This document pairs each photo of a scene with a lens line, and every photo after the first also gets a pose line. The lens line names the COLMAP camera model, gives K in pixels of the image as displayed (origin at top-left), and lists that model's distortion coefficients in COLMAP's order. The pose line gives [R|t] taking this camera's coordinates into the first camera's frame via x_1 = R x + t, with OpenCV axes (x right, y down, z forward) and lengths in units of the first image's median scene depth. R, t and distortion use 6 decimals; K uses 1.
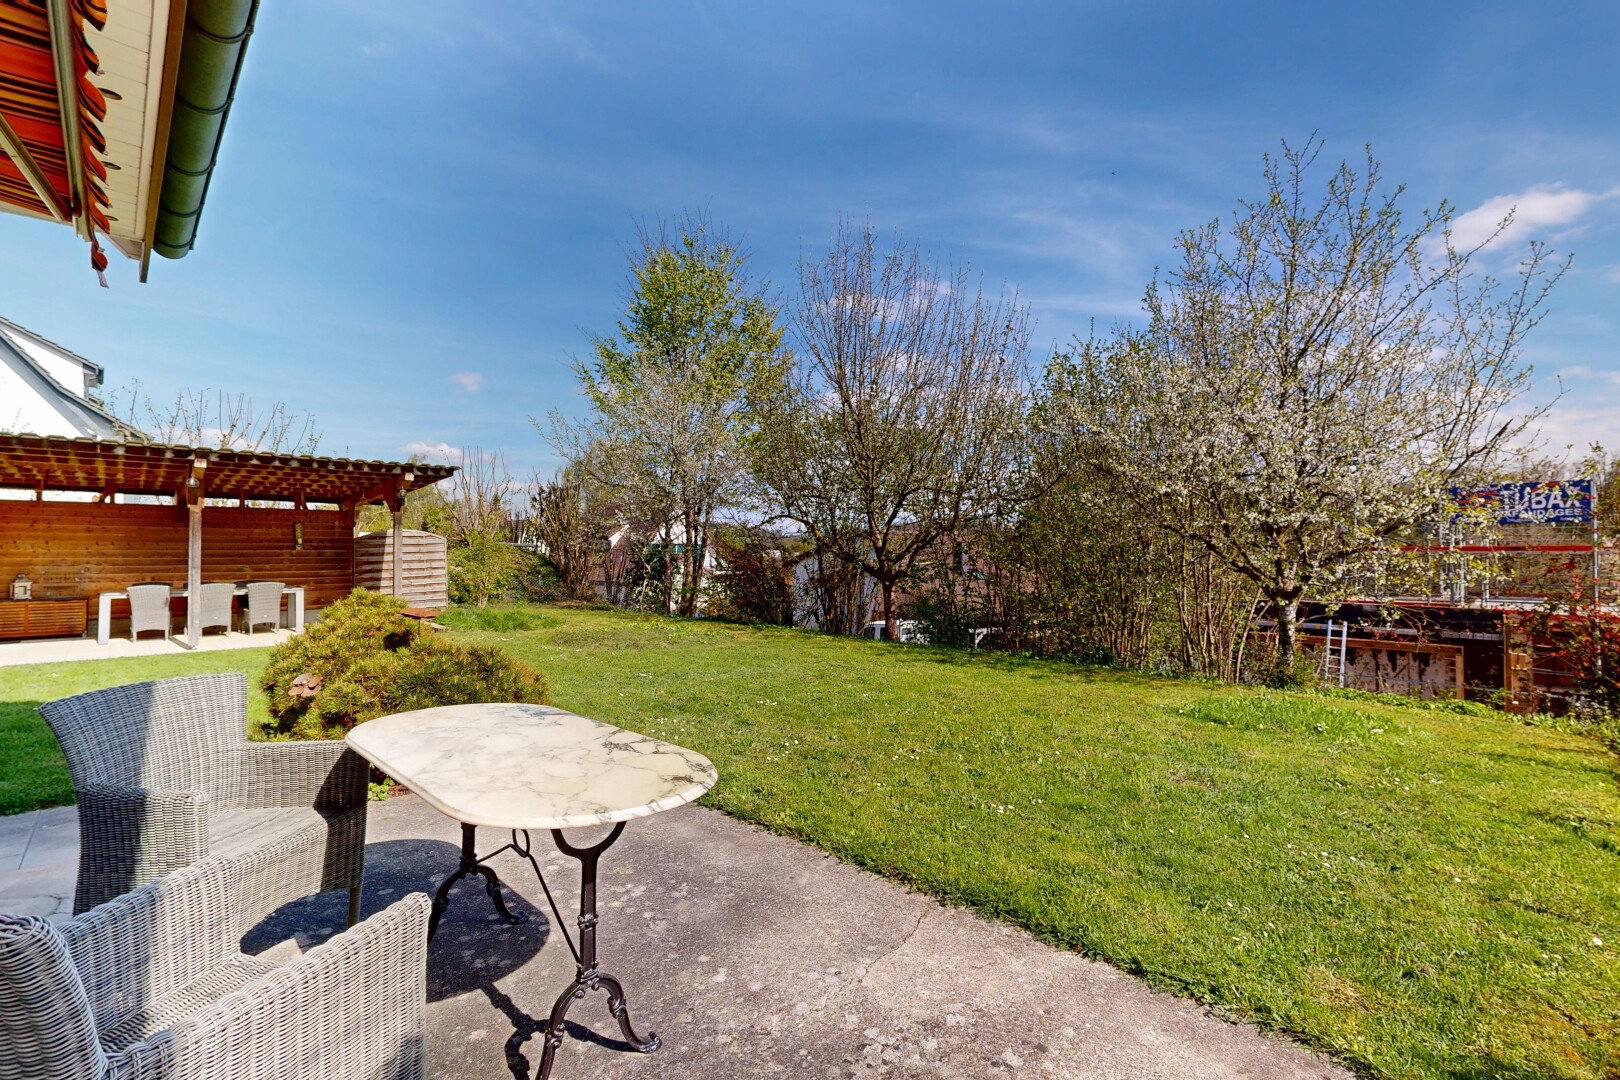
lens RADIAL K [[701.2, 0, 811.3], [0, 701.2, 545.1], [0, 0, 1]] dist [-0.000344, -0.000221]
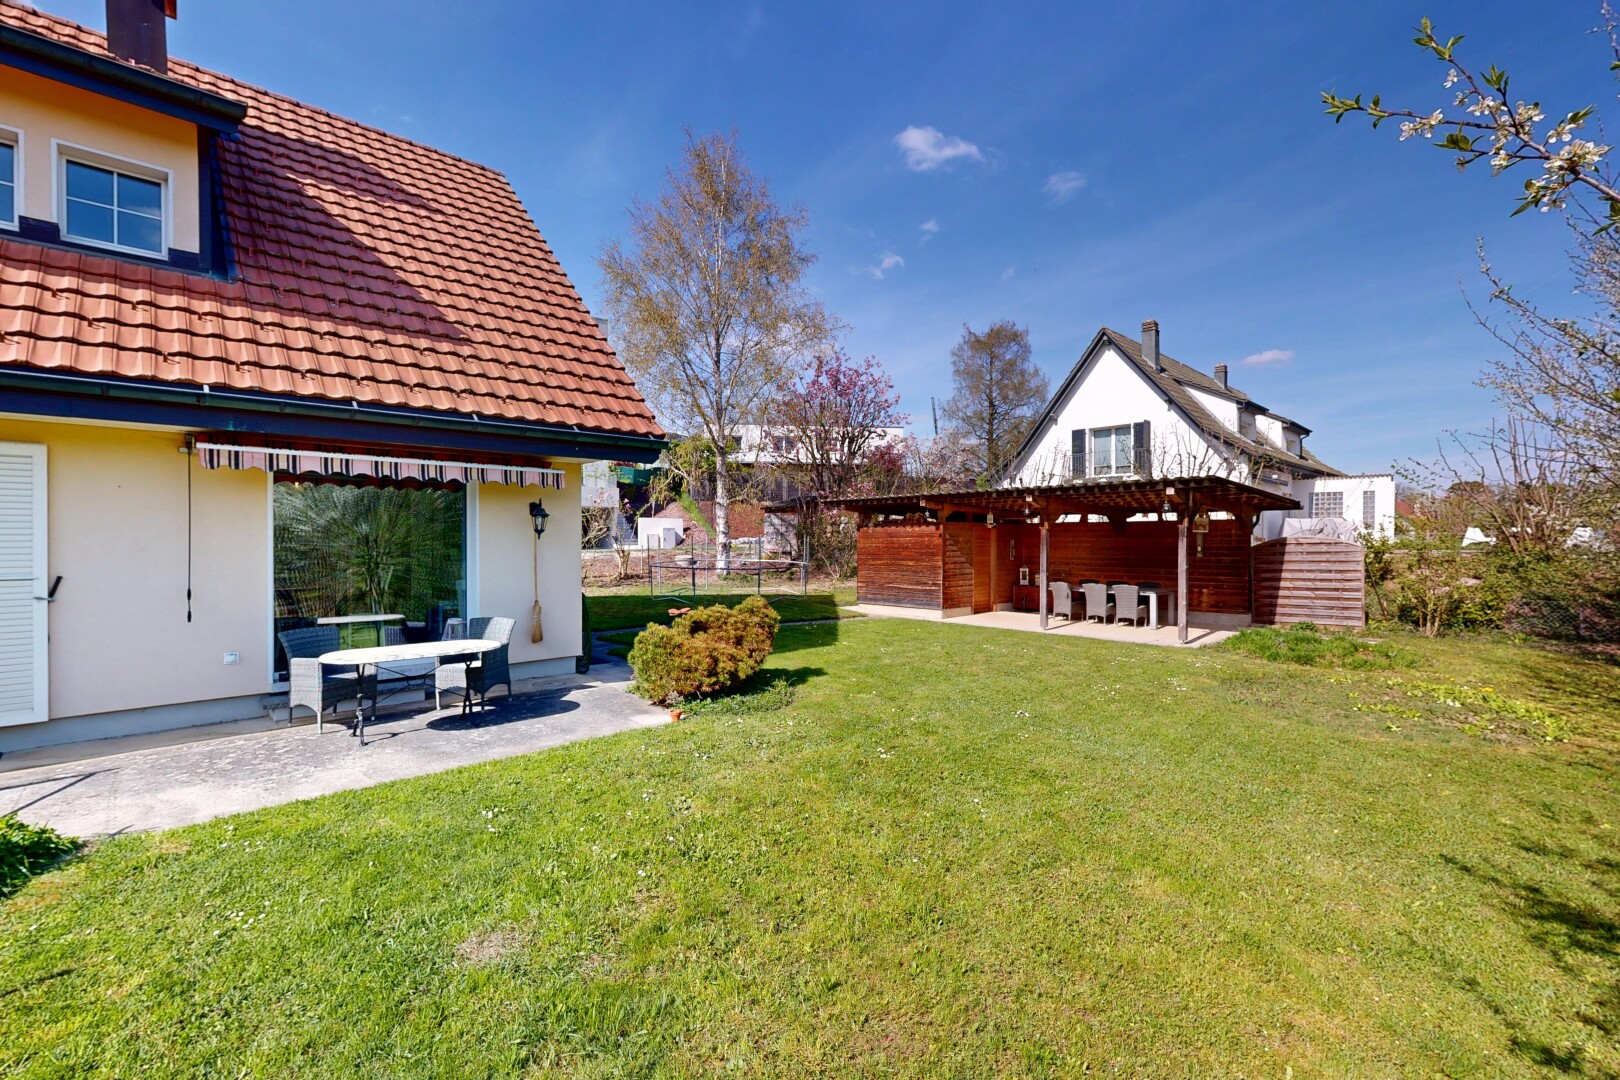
lens RADIAL K [[701.2, 0, 811.3], [0, 701.2, 545.1], [0, 0, 1]] dist [-0.000344, -0.000221]
pose [[-0.021878, 0.010917, -0.999701, 0.389098], [0.008496, 0.999906, 0.010733, -0.028740], [0.999725, -0.008259, -0.021969, 0.416618]]
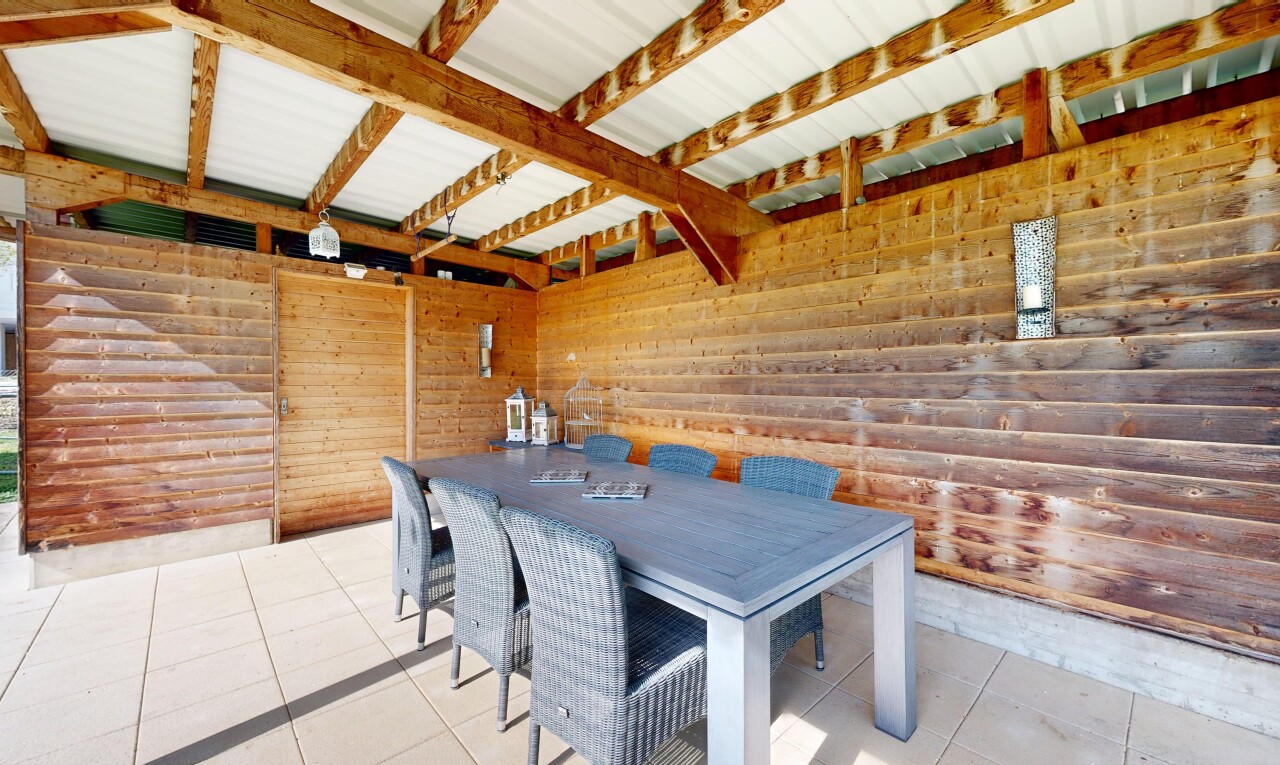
lens RADIAL K [[500.4, 0, 636.5], [0, 500.4, 384.5], [0, 0, 1]] dist [0.000074, -0.000001]
pose [[-0.022966, 0.004999, -0.999724, -0.572686], [0.007987, 0.999957, 0.004816, 0.020101], [0.999704, -0.007874, -0.023005, 0.884052]]
